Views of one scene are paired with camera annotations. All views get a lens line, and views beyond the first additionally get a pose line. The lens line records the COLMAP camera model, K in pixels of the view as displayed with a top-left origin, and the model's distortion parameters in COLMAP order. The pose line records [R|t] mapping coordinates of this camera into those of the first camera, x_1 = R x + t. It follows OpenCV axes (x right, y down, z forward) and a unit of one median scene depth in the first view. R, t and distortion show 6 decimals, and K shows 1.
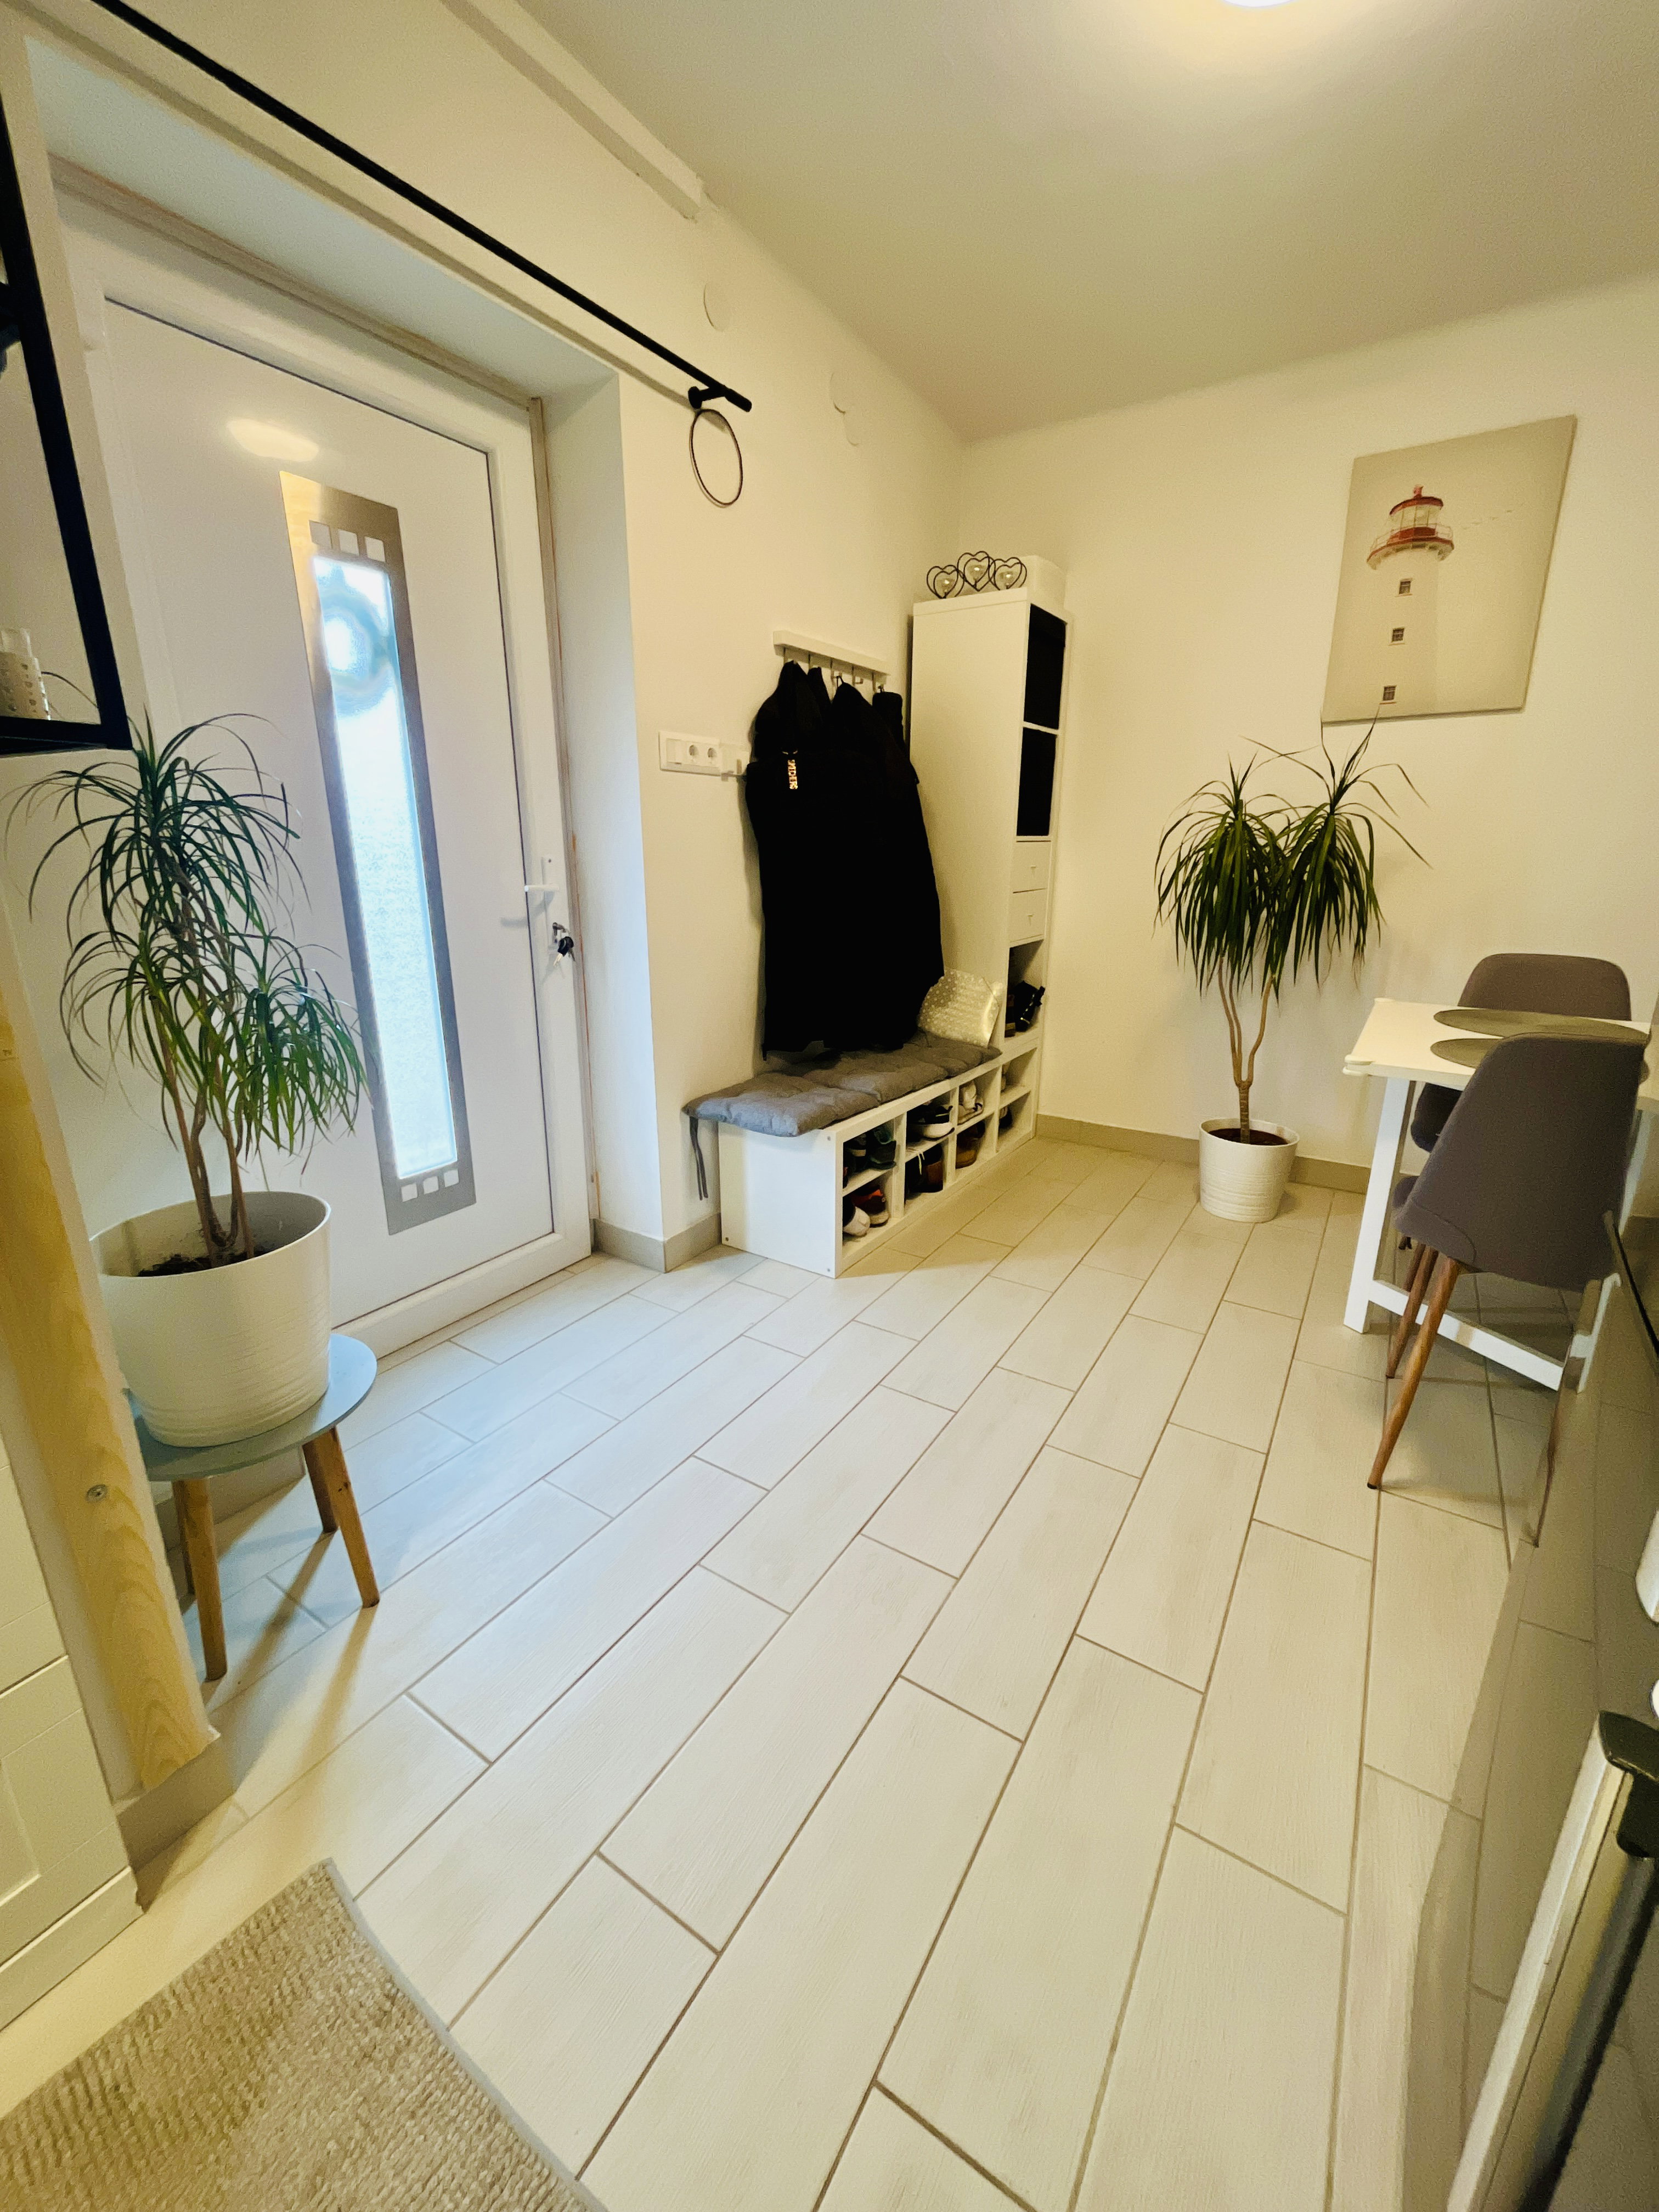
lens RADIAL K [[892.4, 0, 832.2], [0, 892.4, 1101.3], [0, 0, 1]] dist [-0.002716, -0.000085]
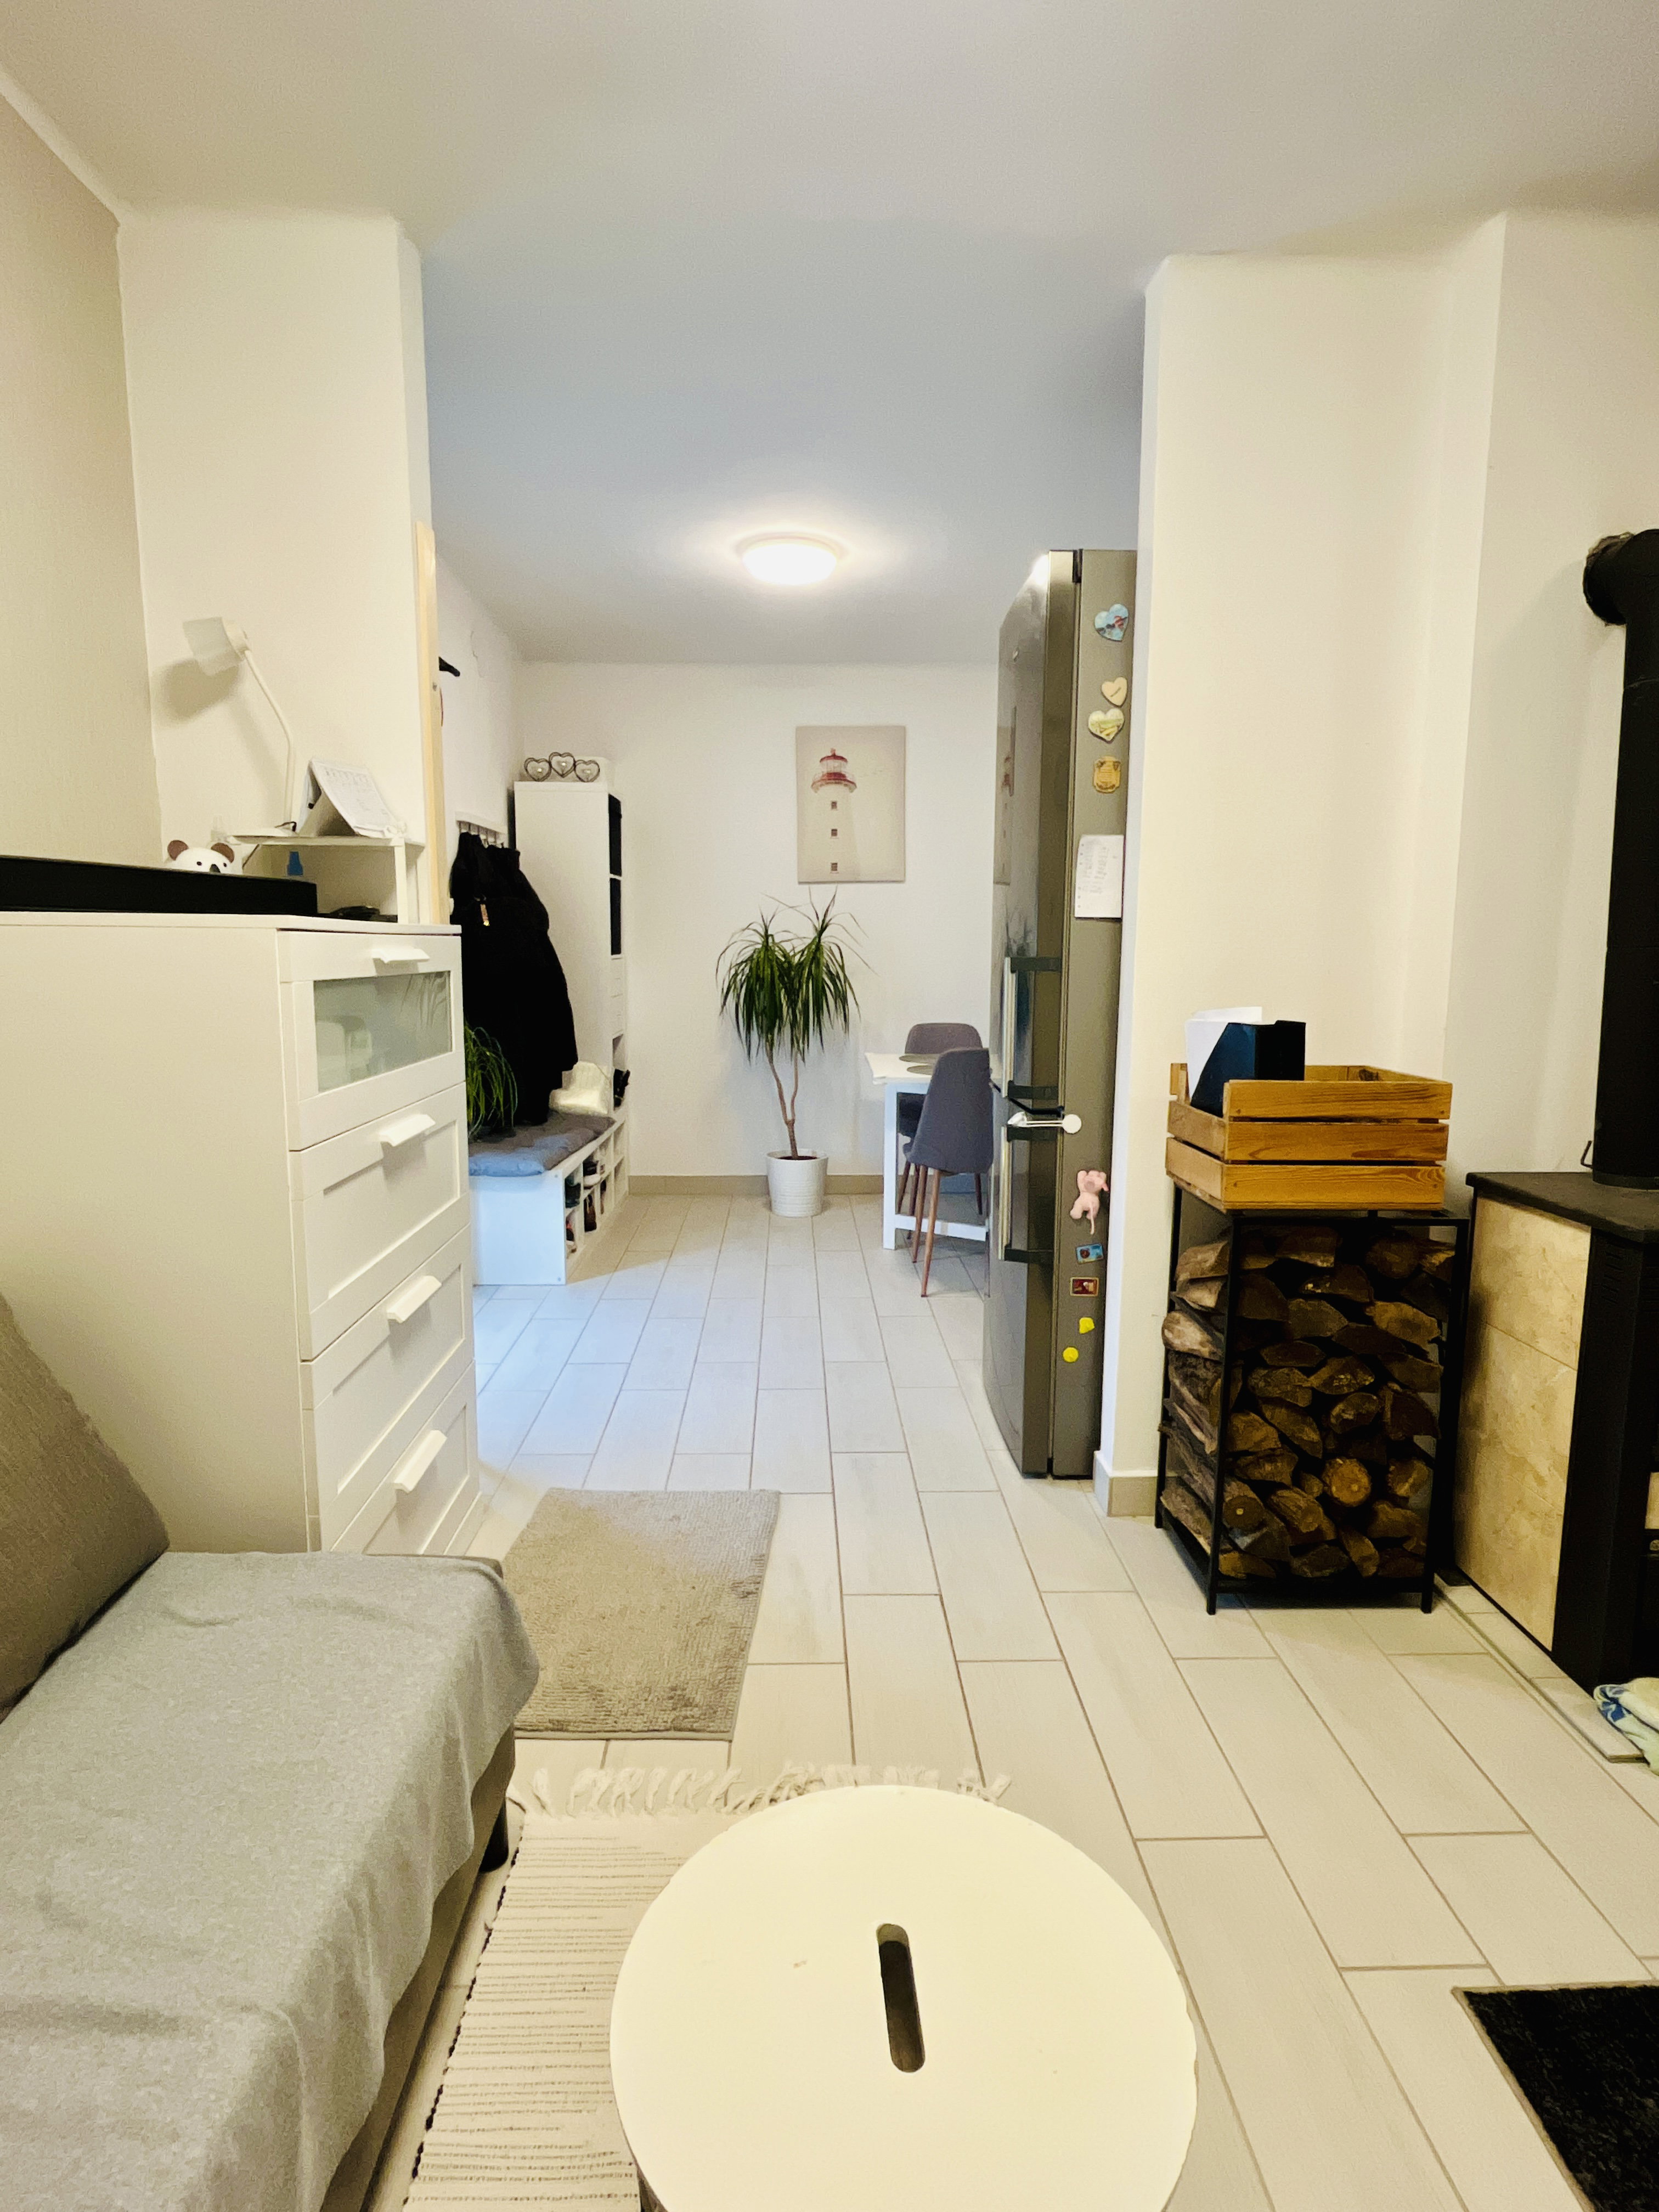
lens RADIAL K [[1111.1, 0, 824.5], [0, 1111.1, 1102.0], [0, 0, 1]] dist [0.000249, 0.000047]
pose [[0.828980, -0.079536, 0.553594, -0.531844], [0.156583, 0.983257, -0.093210, 0.136613], [-0.536912, 0.163953, 0.827554, -0.571941]]
